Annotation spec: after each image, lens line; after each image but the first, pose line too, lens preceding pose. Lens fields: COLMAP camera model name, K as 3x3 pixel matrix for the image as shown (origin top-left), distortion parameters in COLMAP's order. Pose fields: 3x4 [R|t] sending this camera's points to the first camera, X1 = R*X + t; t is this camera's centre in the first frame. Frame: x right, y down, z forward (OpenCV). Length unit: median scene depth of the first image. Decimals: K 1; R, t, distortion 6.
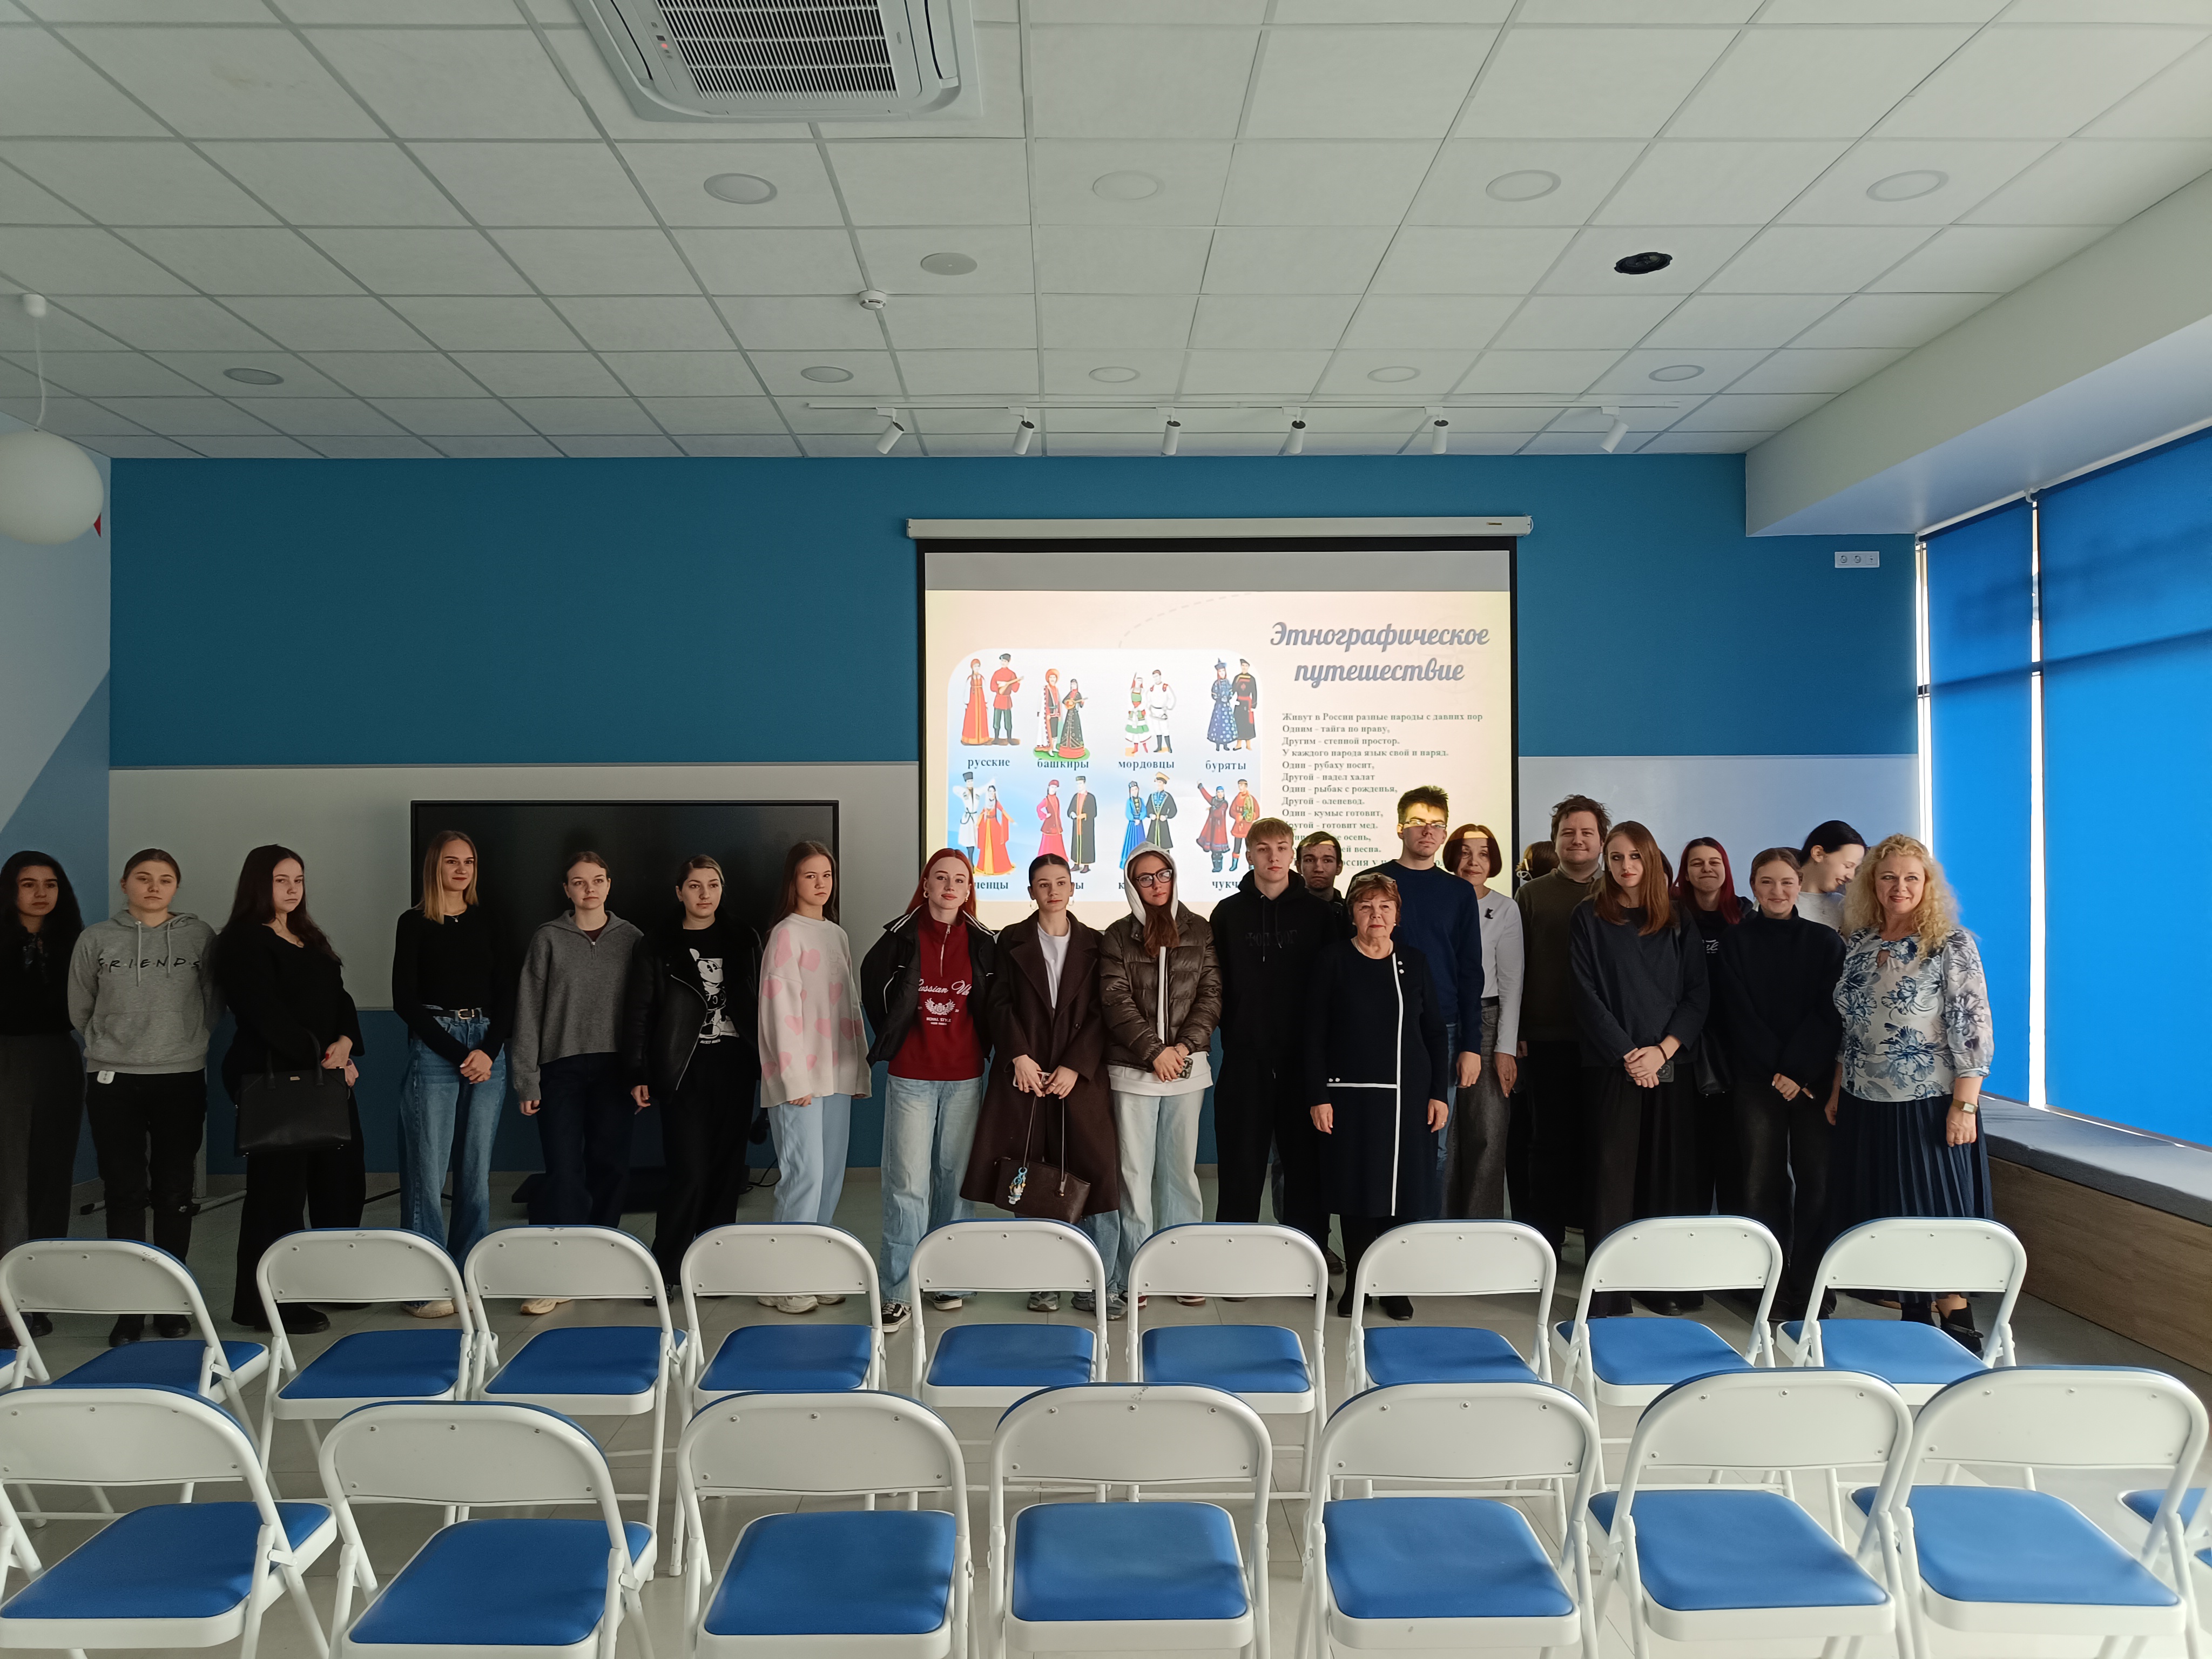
lens RADIAL K [[1608.1, 0, 1109.4], [0, 1608.1, 826.6], [0, 0, 1]] dist [-0.003305, 0.019832]
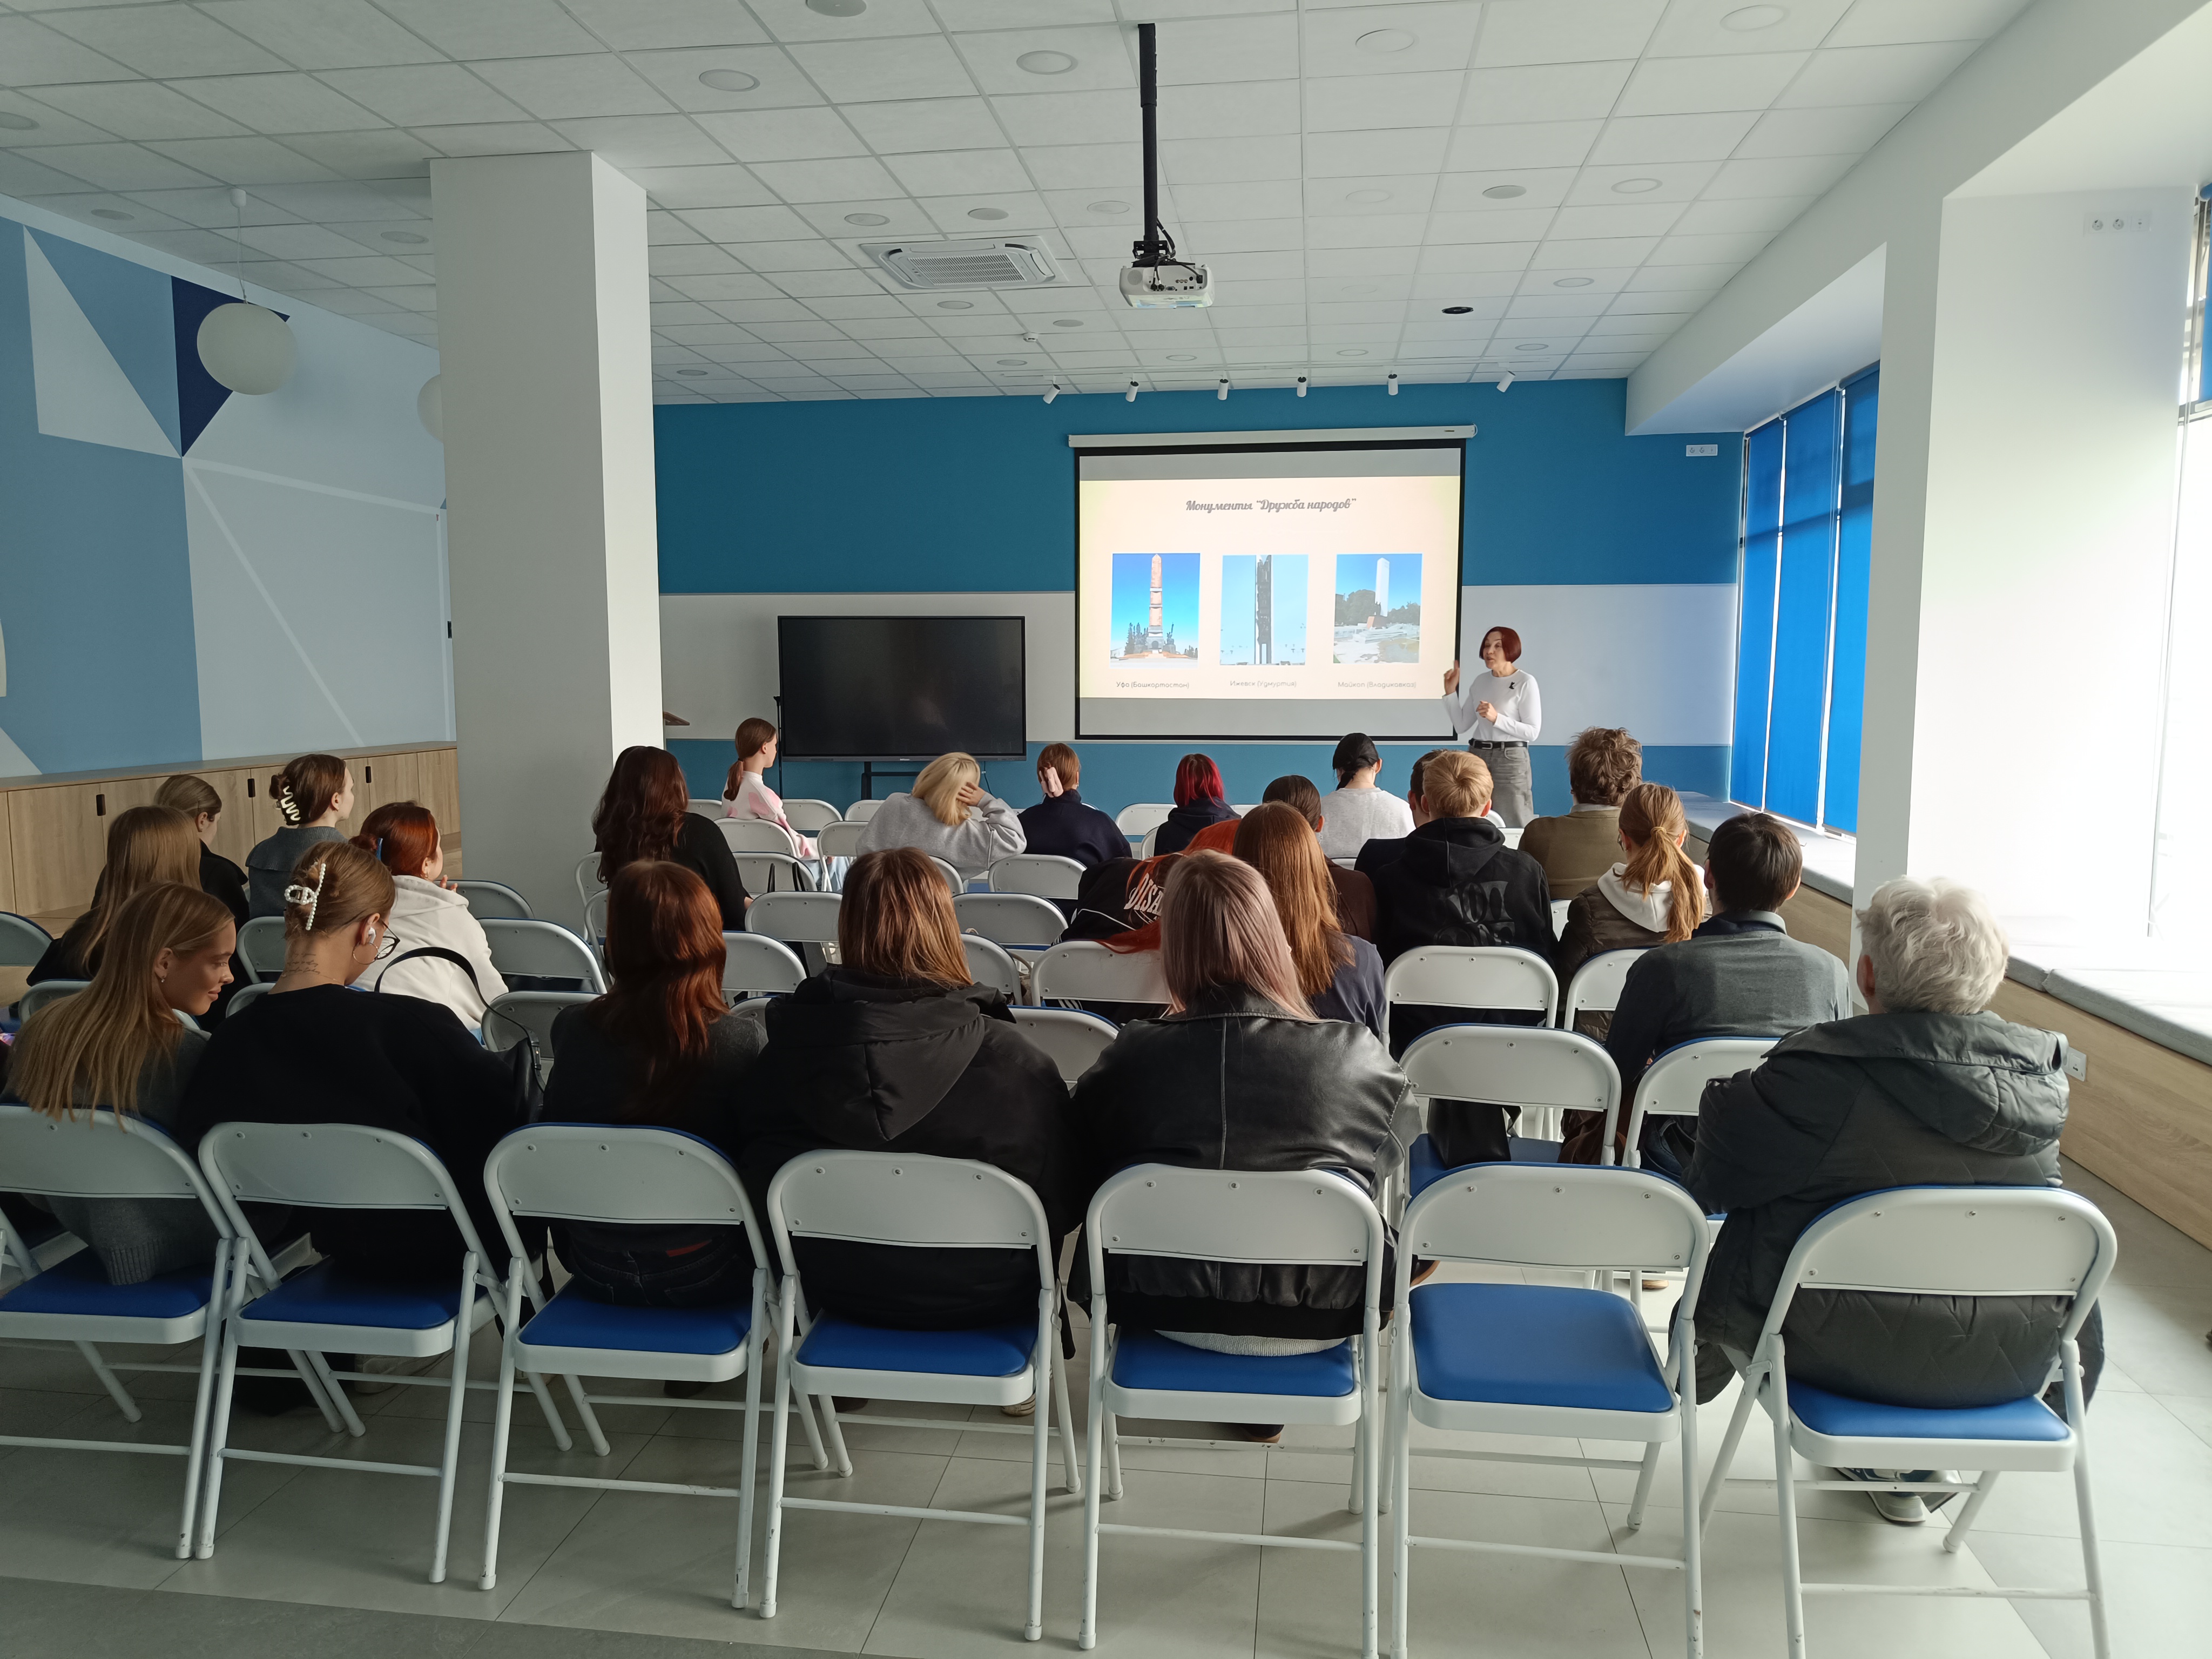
lens RADIAL K [[1608.1, 0, 1102.9], [0, 1608.1, 836.6], [0, 0, 1]] dist [-0.003305, 0.019832]
pose [[0.988004, 0.020436, -0.153071, 0.156161], [-0.001254, 0.992235, 0.124373, 0.003090], [0.154424, -0.122689, 0.980357, -0.583850]]
